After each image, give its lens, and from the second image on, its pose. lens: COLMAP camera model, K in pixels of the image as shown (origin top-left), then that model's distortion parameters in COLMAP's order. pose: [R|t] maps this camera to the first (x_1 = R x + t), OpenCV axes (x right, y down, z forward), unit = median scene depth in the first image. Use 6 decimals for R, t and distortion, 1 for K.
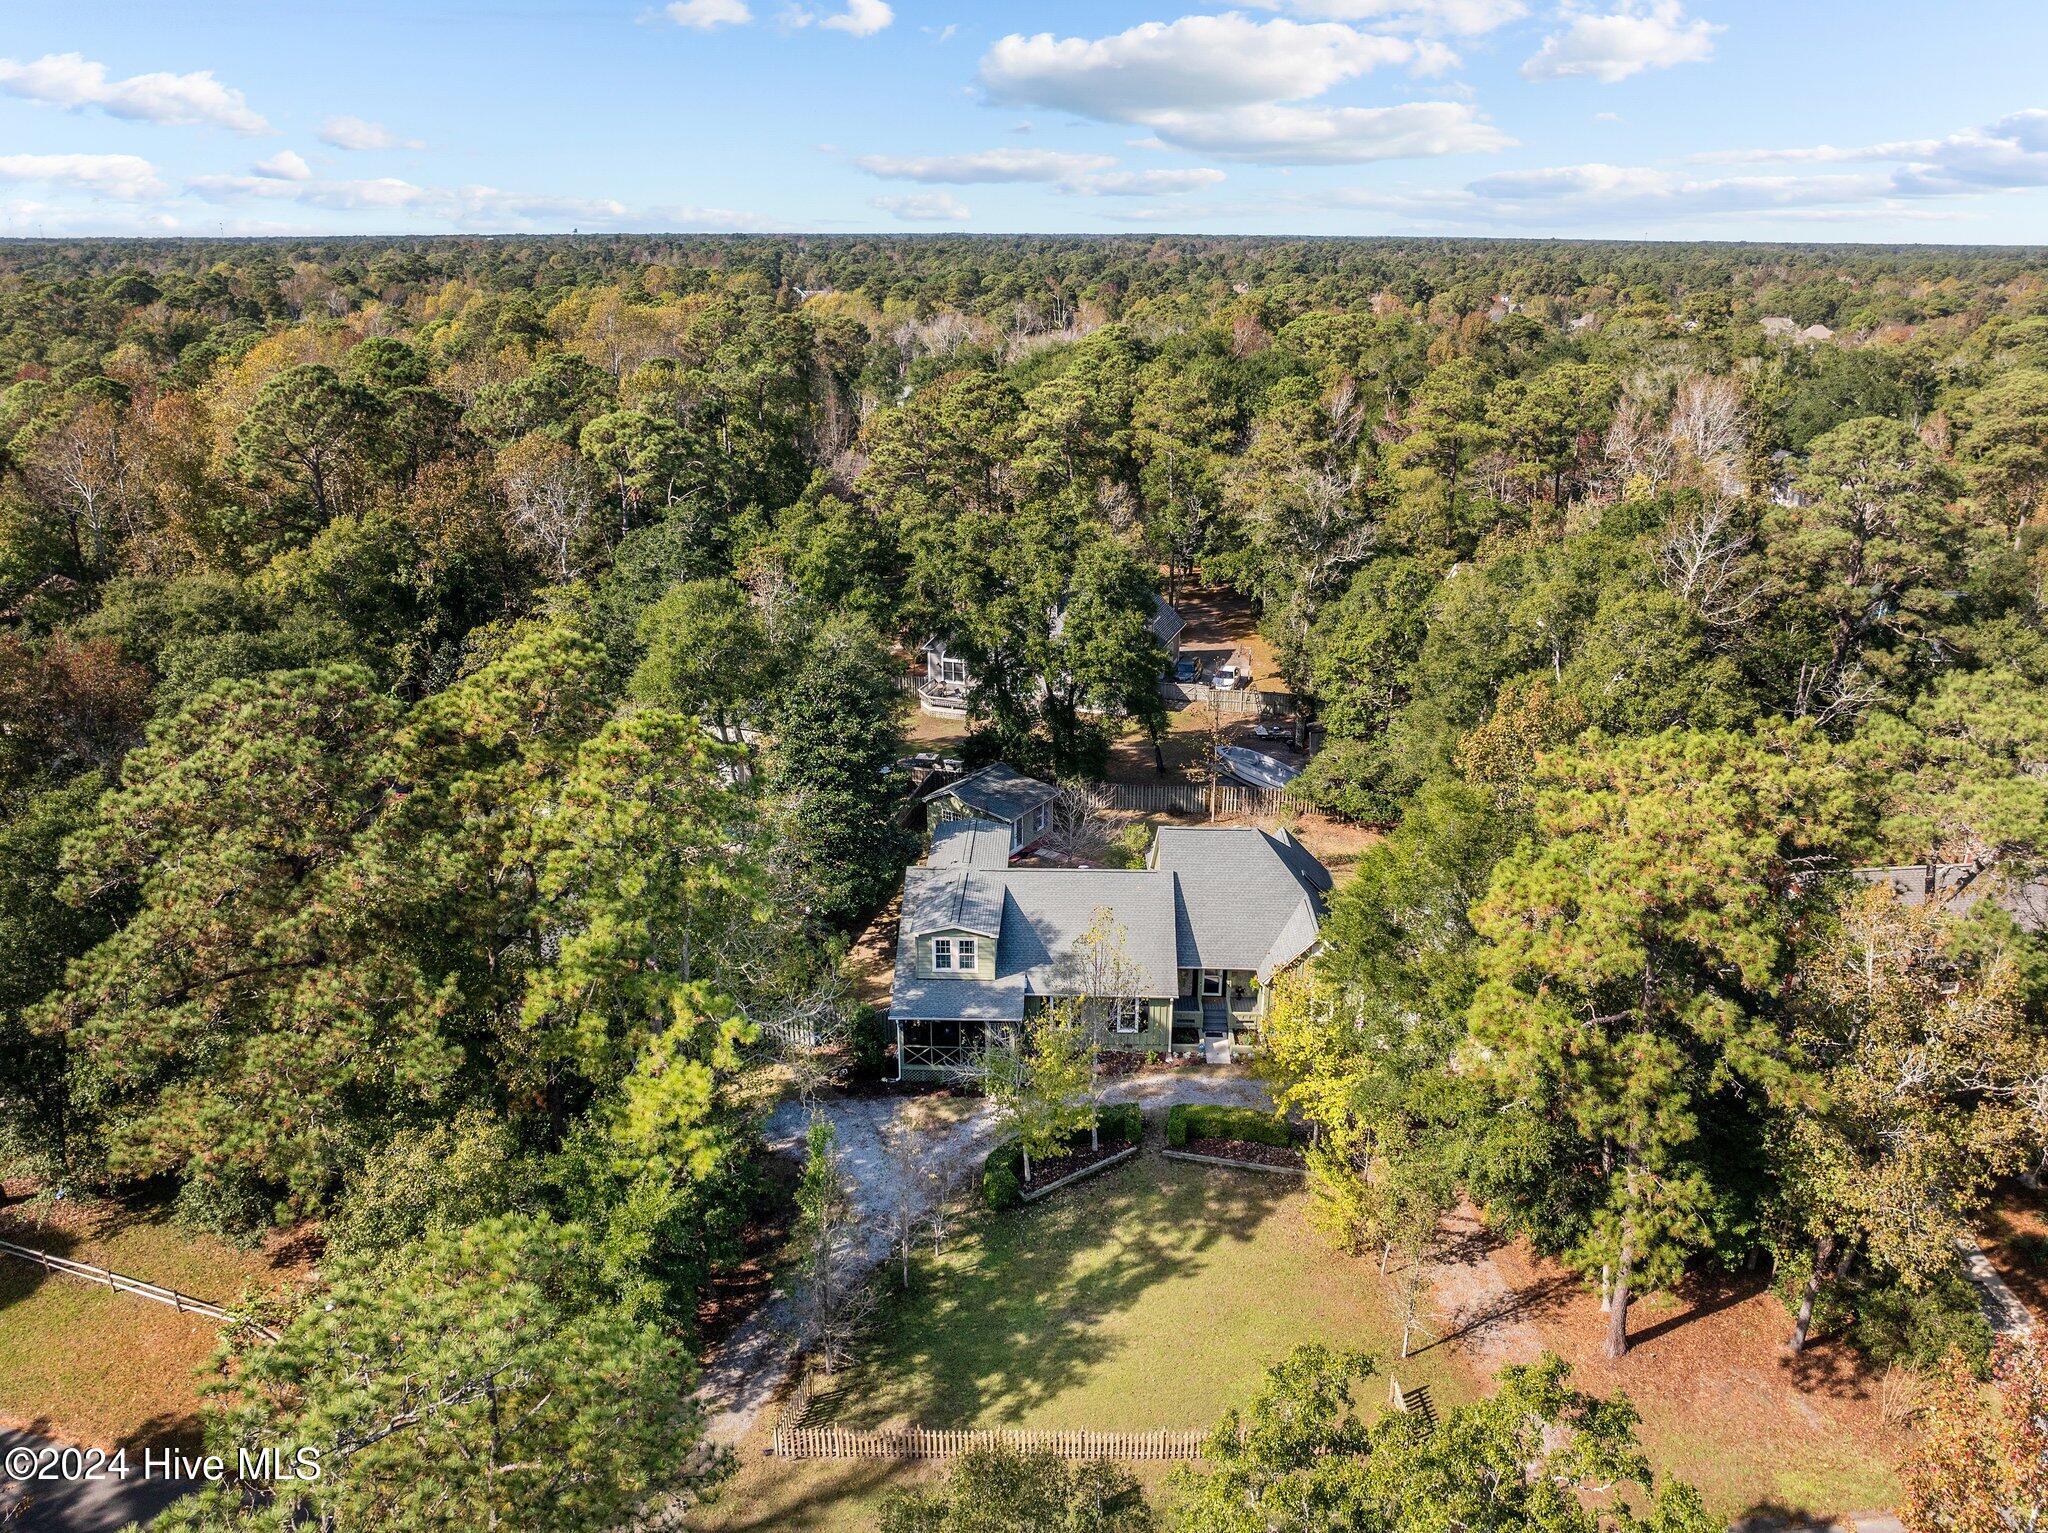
lens RADIAL K [[1430.2, 0, 1032.4], [0, 1430.2, 771.1], [0, 0, 1]] dist [0.002927, -0.000394]
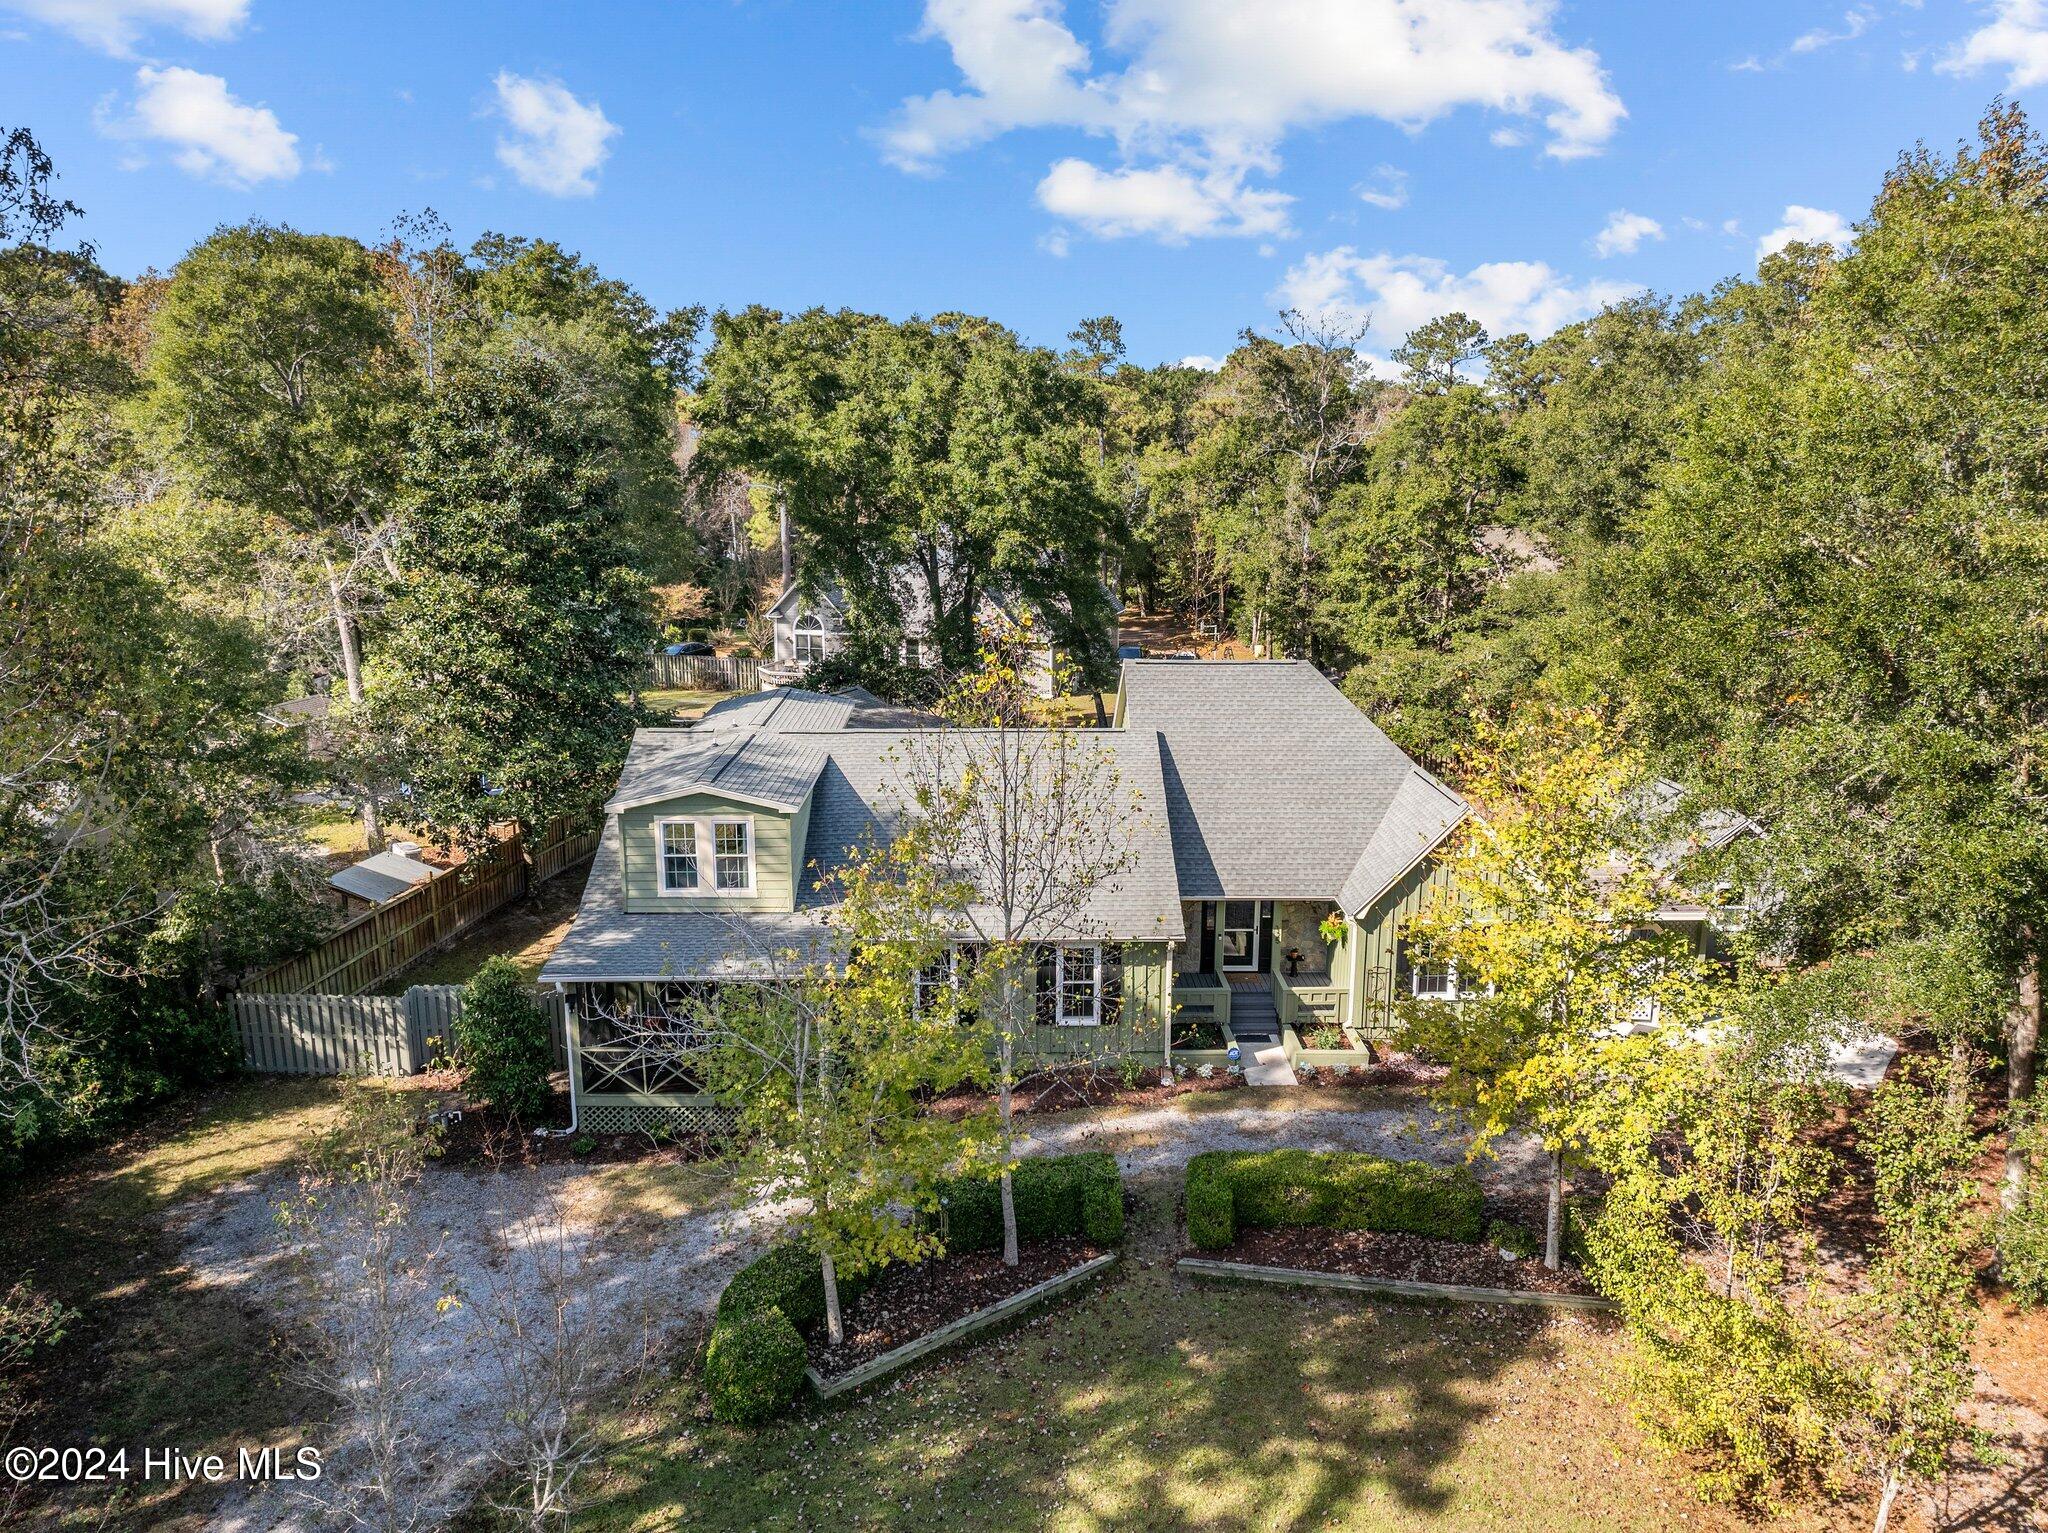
lens RADIAL K [[1440.9, 0, 1018.5], [0, 1440.9, 768.9], [0, 0, 1]] dist [0.003769, 0.002189]
pose [[0.998742, -0.012112, 0.048656, 0.025087], [0.018437, 0.991113, -0.131735, 0.163875], [-0.046628, 0.132467, 0.990090, 0.528462]]
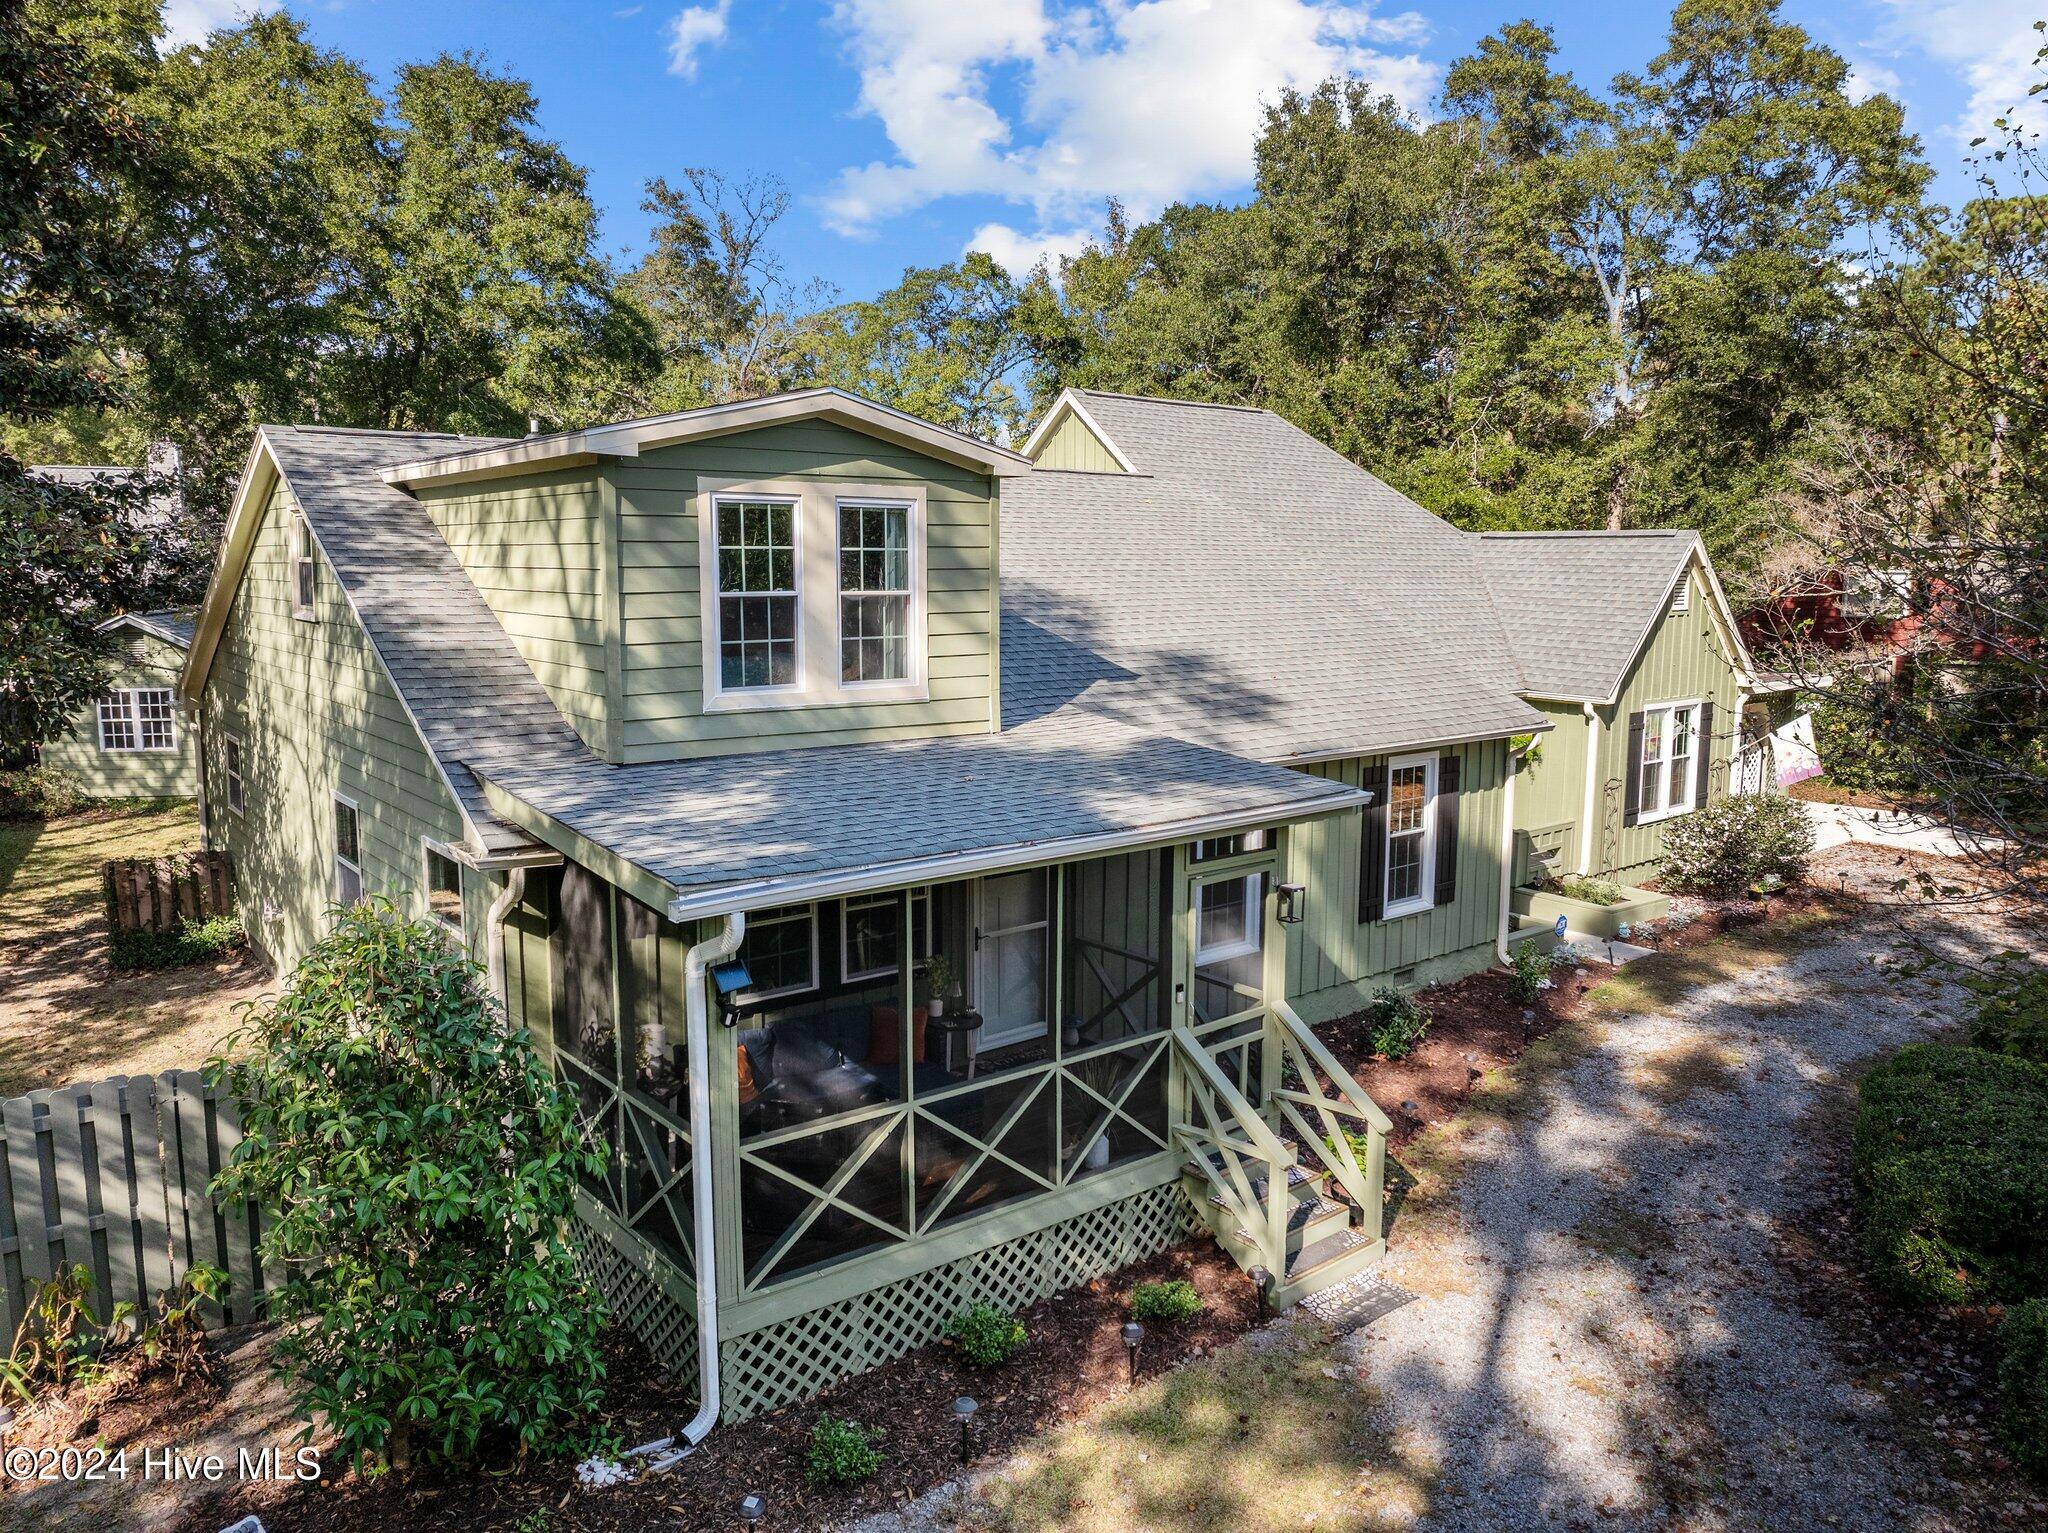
lens RADIAL K [[1445.1, 0, 1021.1], [0, 1445.1, 759.2], [0, 0, 1]] dist [-0.044274, -0.000464]
pose [[0.774797, -0.094633, 0.625087, -0.147788], [0.212481, 0.970197, -0.116491, 0.174106], [-0.595434, 0.223076, 0.771813, 0.853294]]
